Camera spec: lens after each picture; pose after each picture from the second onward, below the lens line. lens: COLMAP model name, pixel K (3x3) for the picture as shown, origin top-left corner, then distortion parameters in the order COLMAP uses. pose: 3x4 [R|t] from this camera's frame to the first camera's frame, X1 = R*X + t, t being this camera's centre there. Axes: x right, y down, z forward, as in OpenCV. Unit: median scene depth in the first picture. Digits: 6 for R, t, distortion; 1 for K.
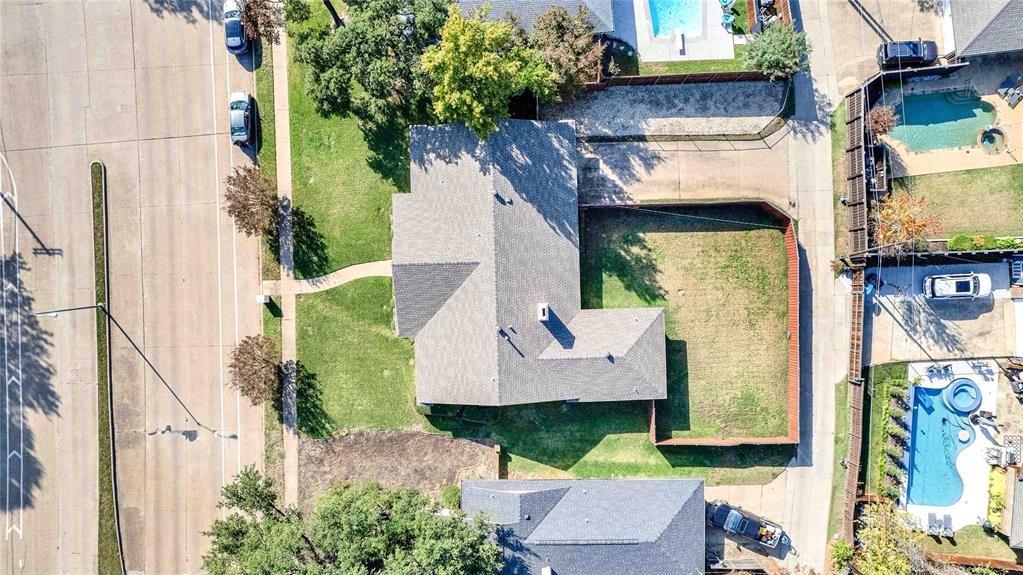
lens RADIAL K [[651.6, 0, 508.9], [0, 651.6, 293.3], [0, 0, 1]] dist [-0.024702, 0.007602]
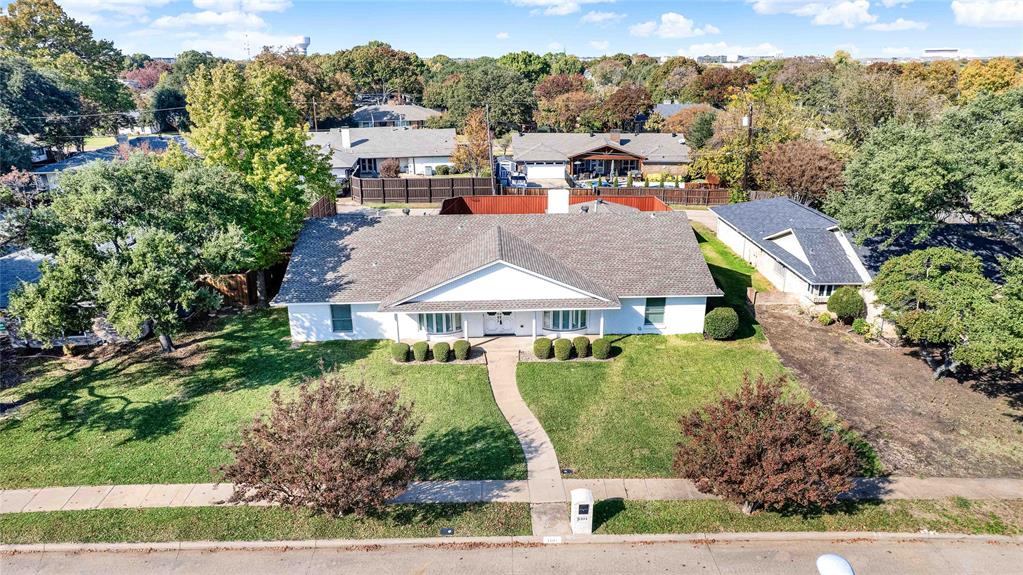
lens RADIAL K [[651.6, 0, 513.0], [0, 651.6, 280.0], [0, 0, 1]] dist [-0.024702, 0.007602]
pose [[-0.014670, -0.312387, 0.949842, -0.697801], [0.999874, 0.001110, 0.015807, -0.037343], [-0.005992, 0.949954, 0.312331, 0.757718]]
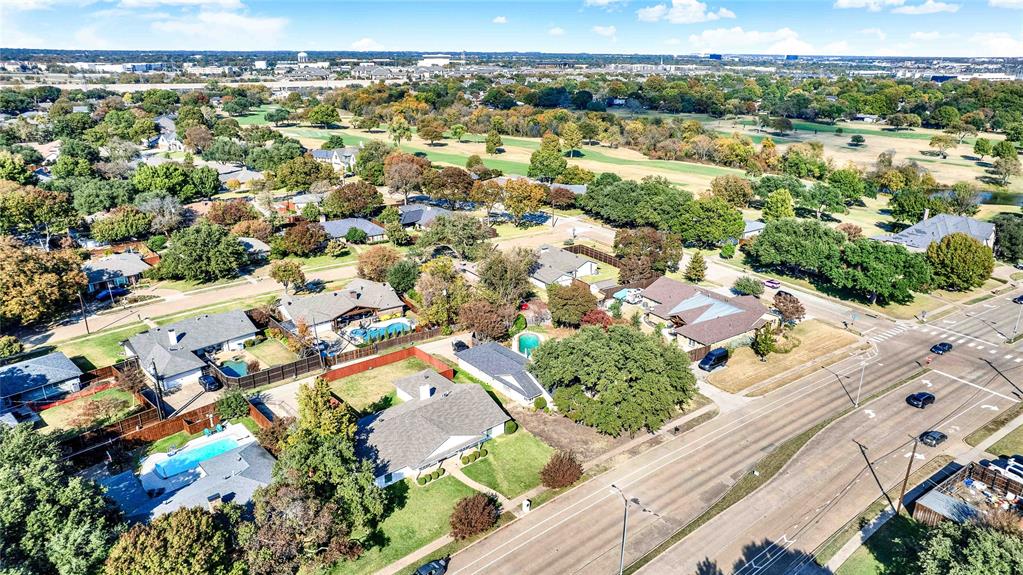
lens RADIAL K [[651.6, 0, 515.1], [0, 651.6, 292.2], [0, 0, 1]] dist [-0.024702, 0.007602]
pose [[-0.638178, -0.259375, 0.724882, -1.263947], [0.769788, -0.199711, 0.606252, -0.770898], [-0.012480, 0.944902, 0.327115, 0.107883]]
